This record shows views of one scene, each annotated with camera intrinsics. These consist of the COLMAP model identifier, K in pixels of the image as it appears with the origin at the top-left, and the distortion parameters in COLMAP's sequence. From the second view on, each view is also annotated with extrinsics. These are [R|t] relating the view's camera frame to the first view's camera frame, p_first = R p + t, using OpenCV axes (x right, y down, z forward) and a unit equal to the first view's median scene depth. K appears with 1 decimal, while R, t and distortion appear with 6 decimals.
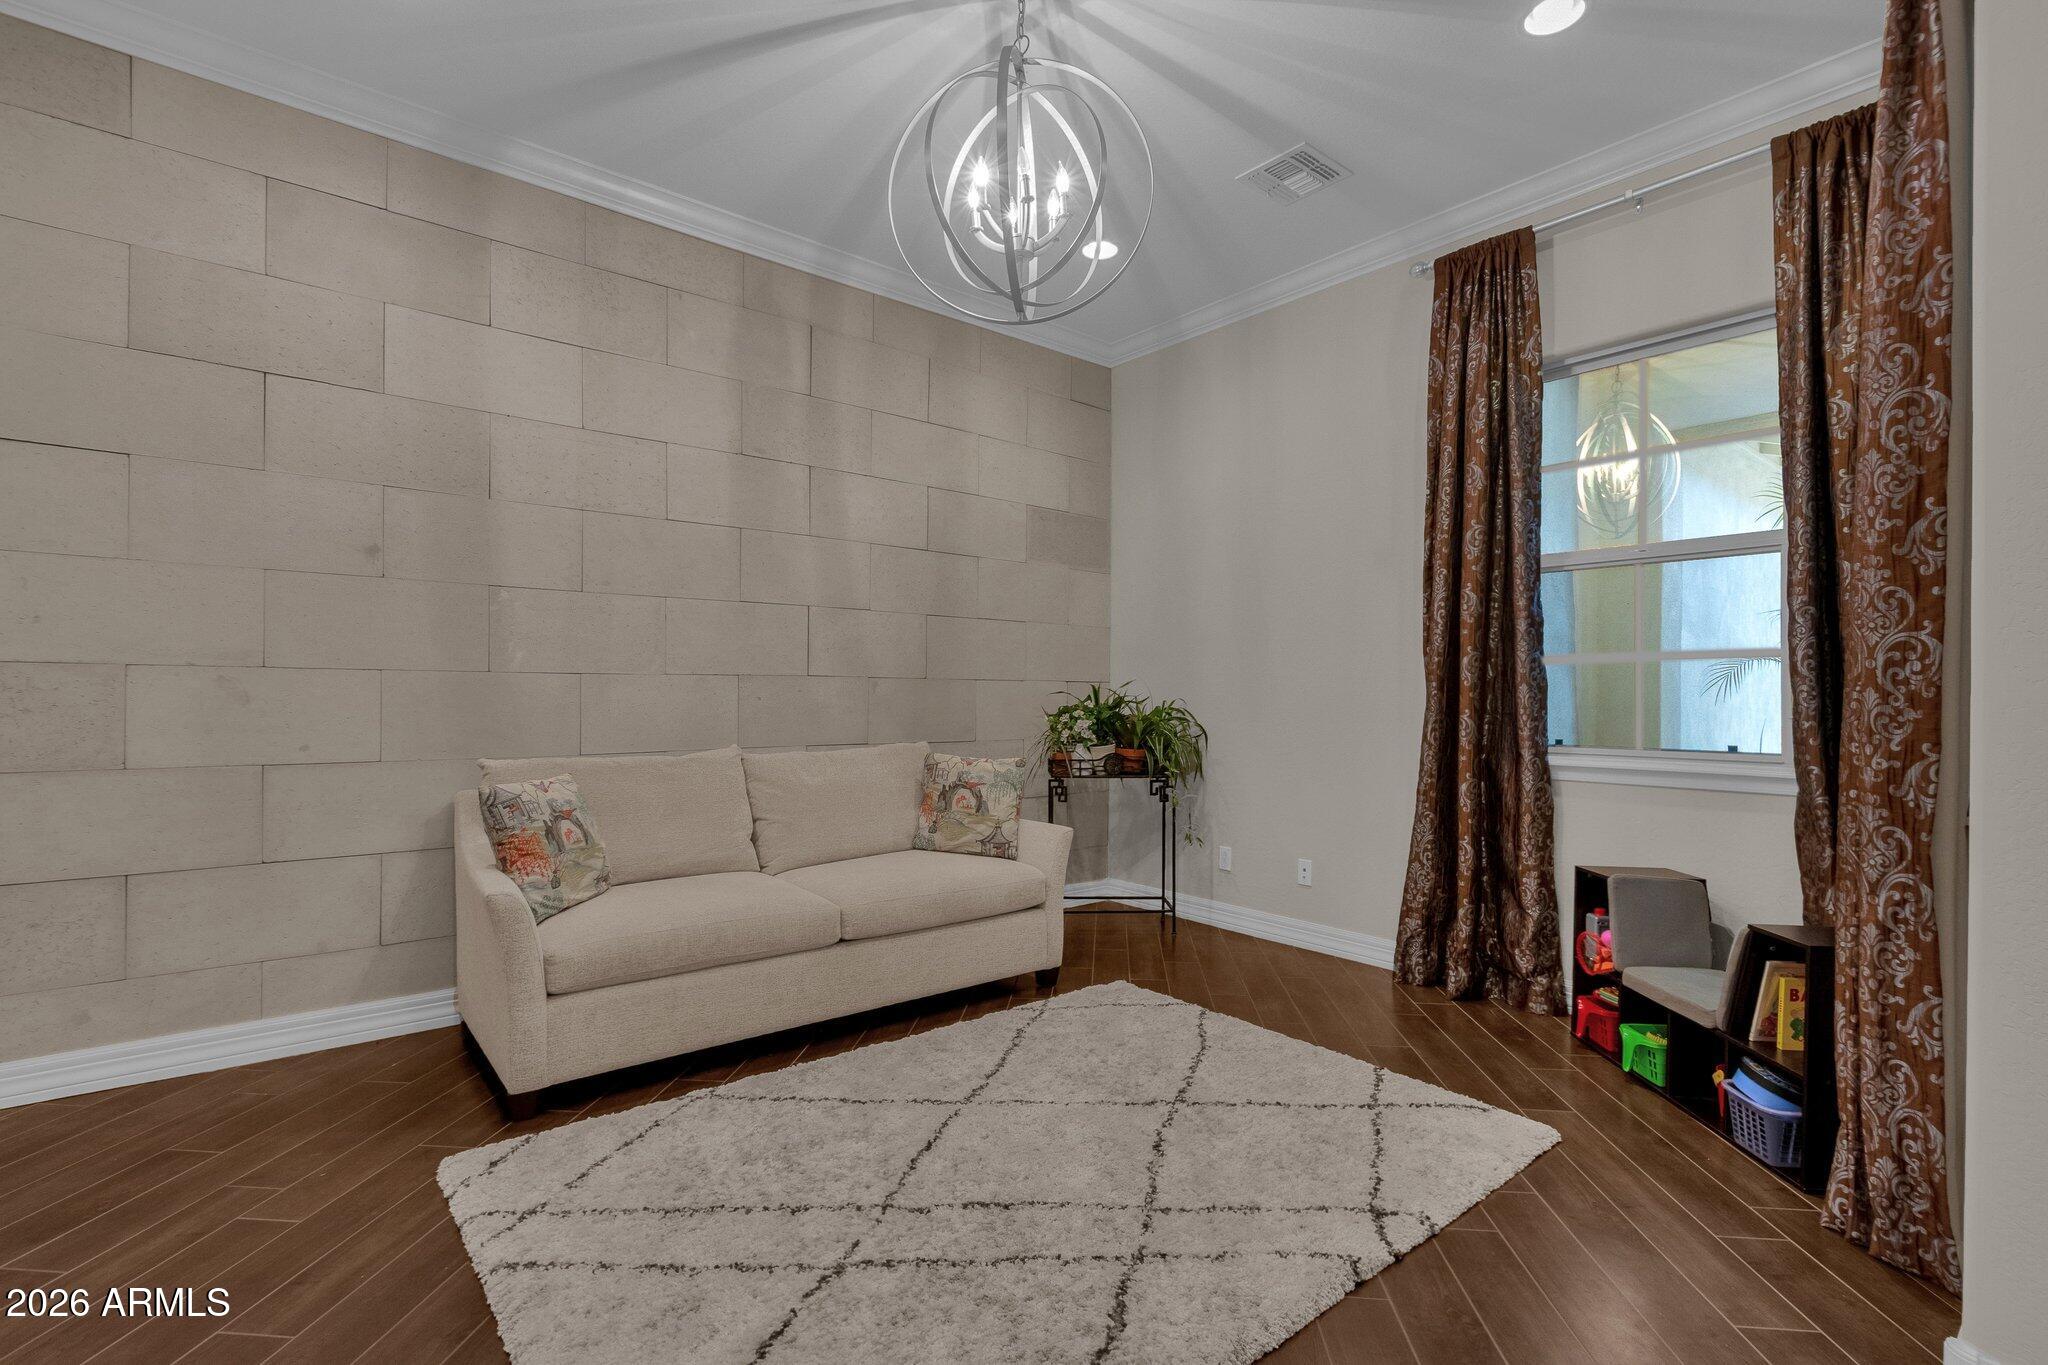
lens RADIAL K [[940.5, 0, 1031.2], [0, 940.5, 693.5], [0, 0, 1]] dist [0.000575, 0.000011]
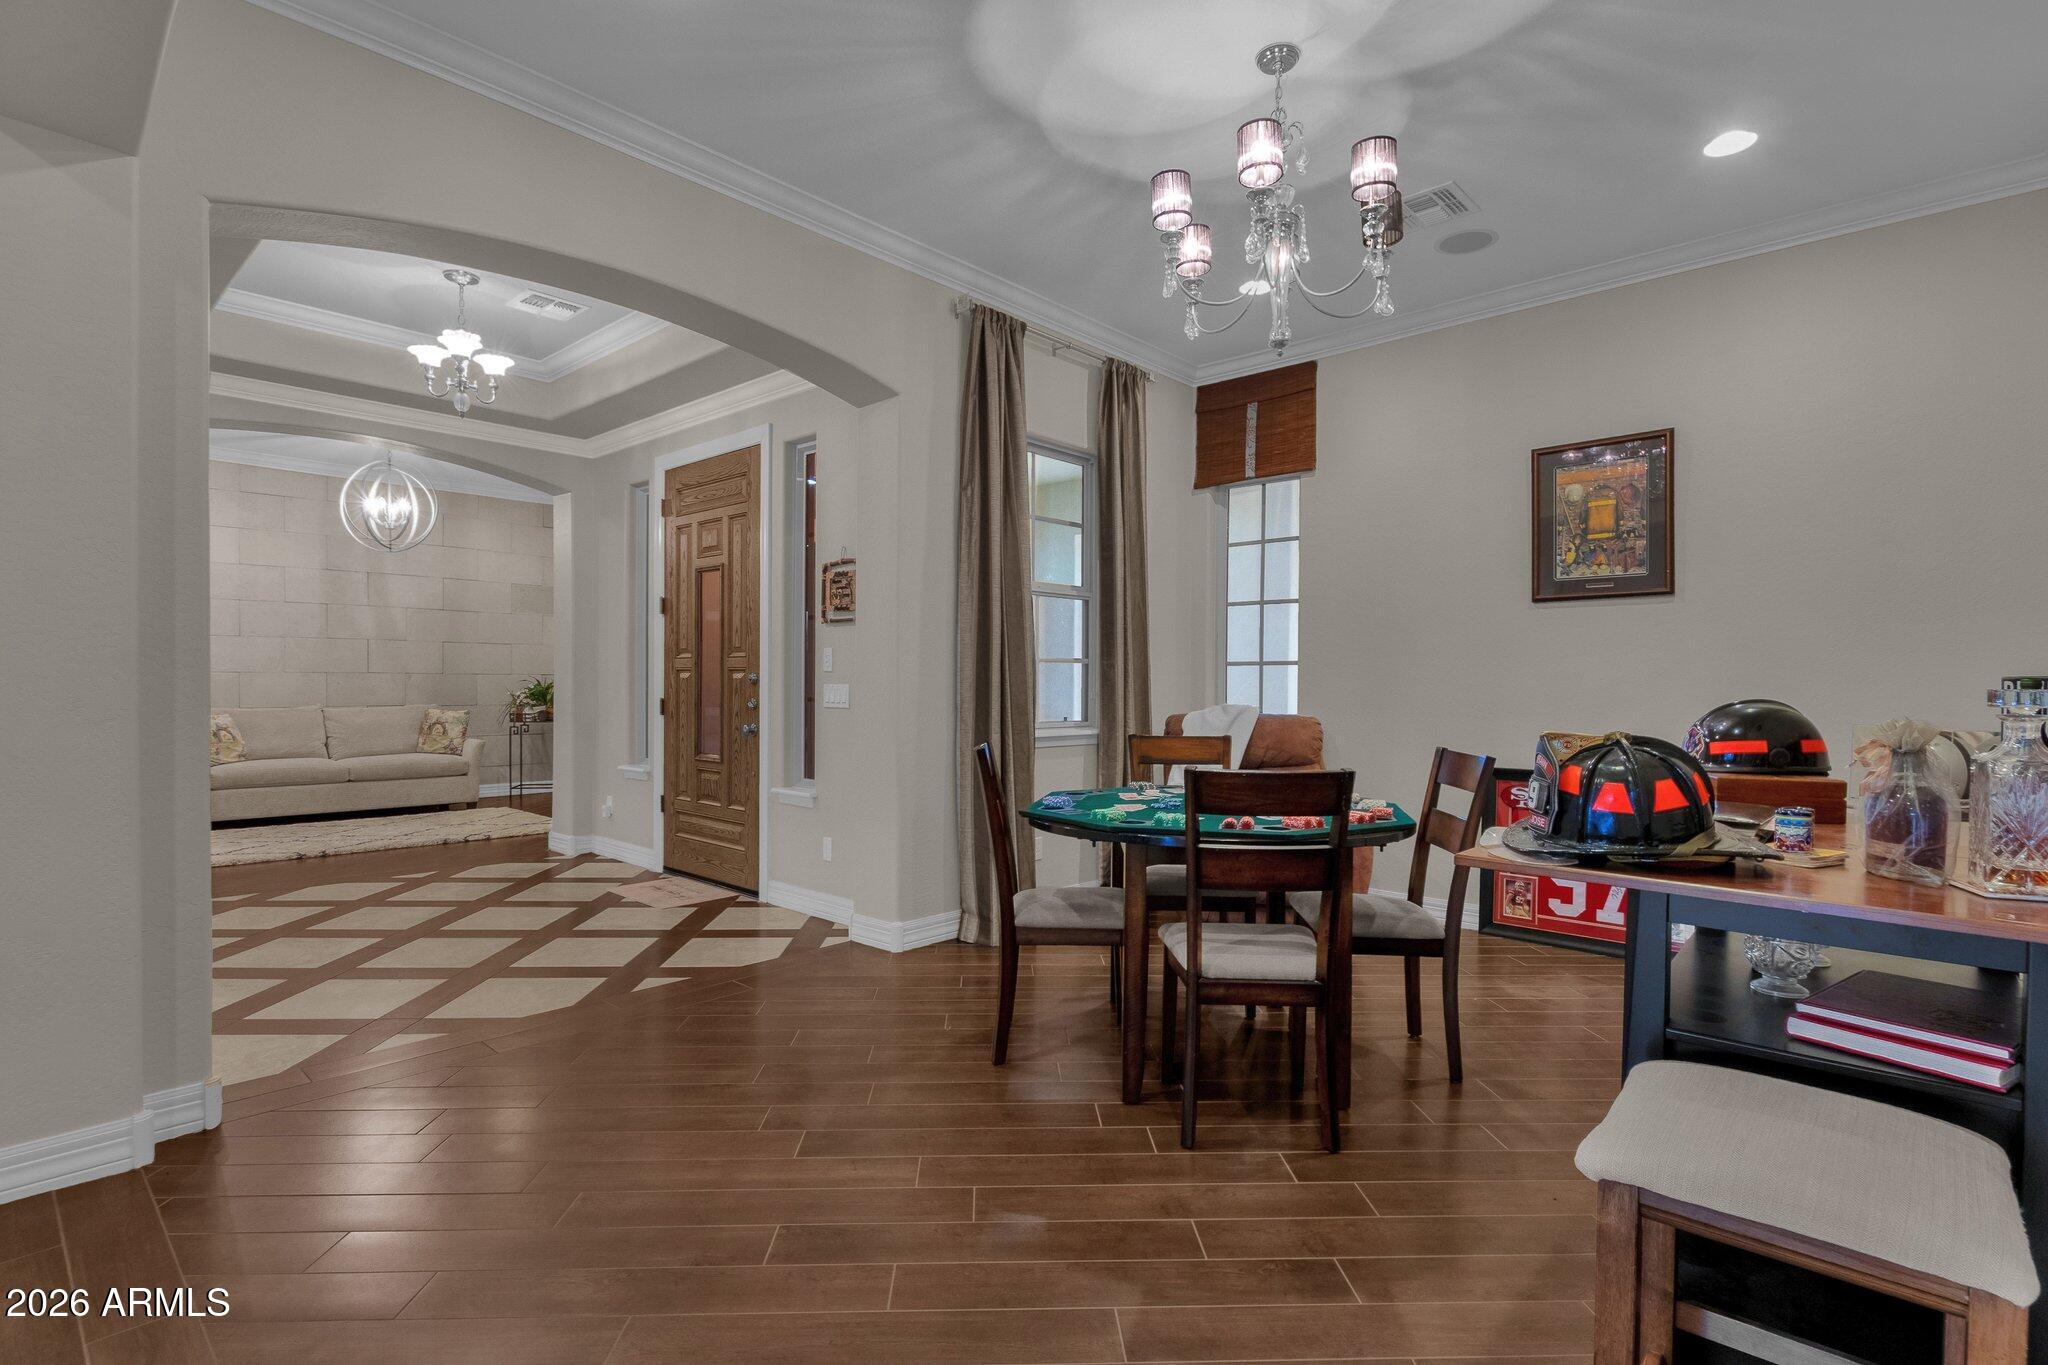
lens RADIAL K [[959.1, 0, 1026.7], [0, 959.1, 702.8], [0, 0, 1]] dist [-0.000052, -0.000060]
pose [[0.988790, -0.000267, 0.149314, 0.963255], [-0.003015, 0.999759, 0.021756, -0.002119], [-0.149284, -0.021963, 0.988550, -1.434500]]
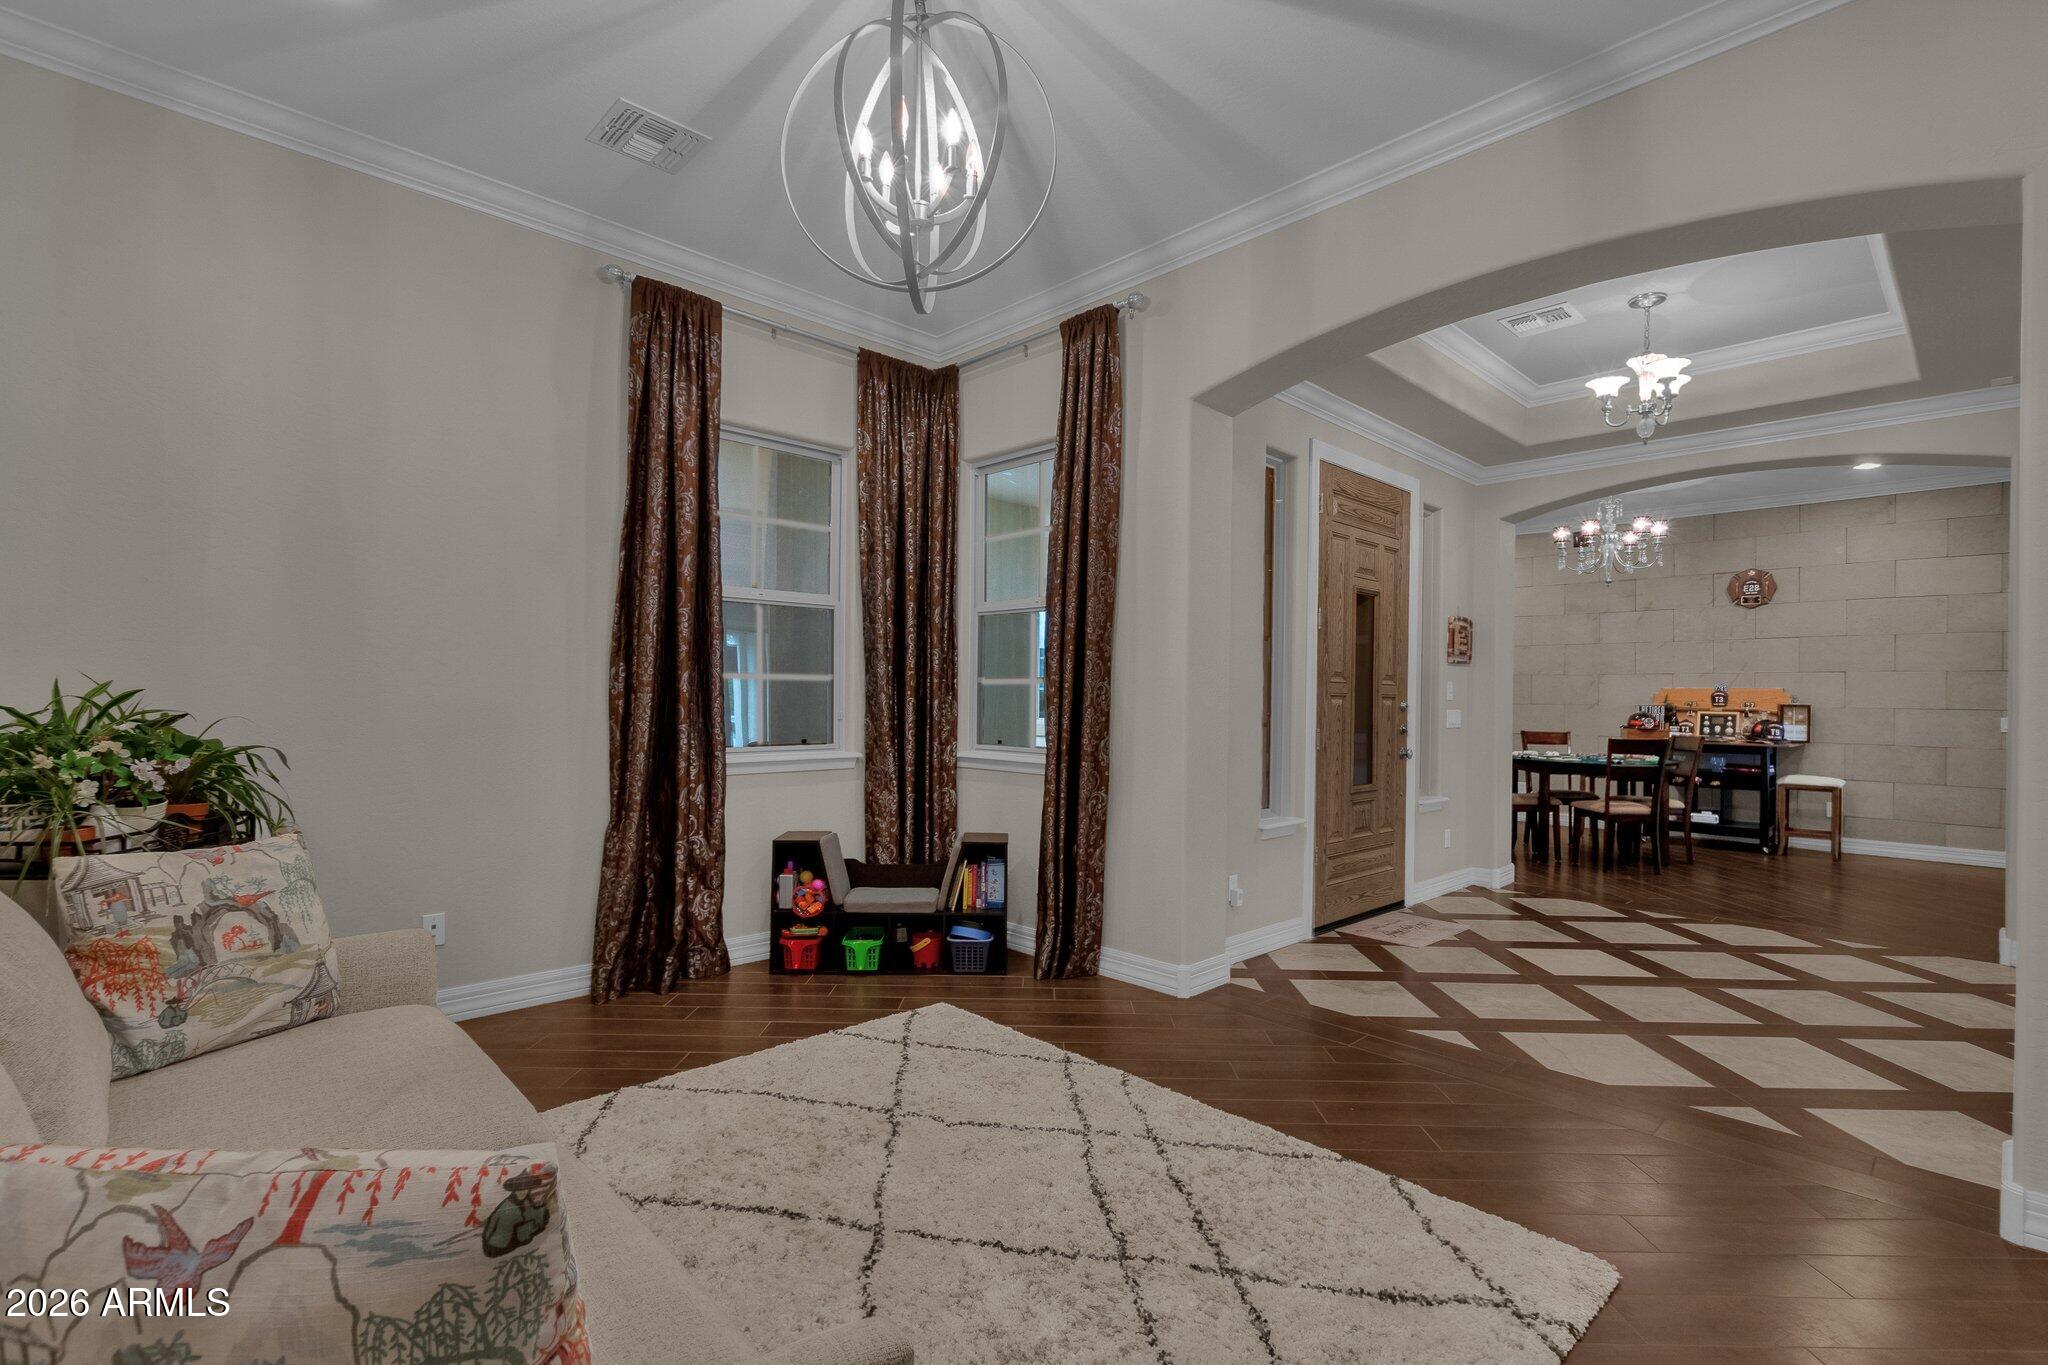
lens RADIAL K [[940.5, 0, 1031.2], [0, 940.5, 693.5], [0, 0, 1]] dist [0.000575, 0.000011]
pose [[-0.076199, -0.004185, 0.997084, -0.598103], [-0.015413, 0.999877, 0.003019, -0.020789], [-0.996974, -0.015138, -0.076254, 0.630811]]
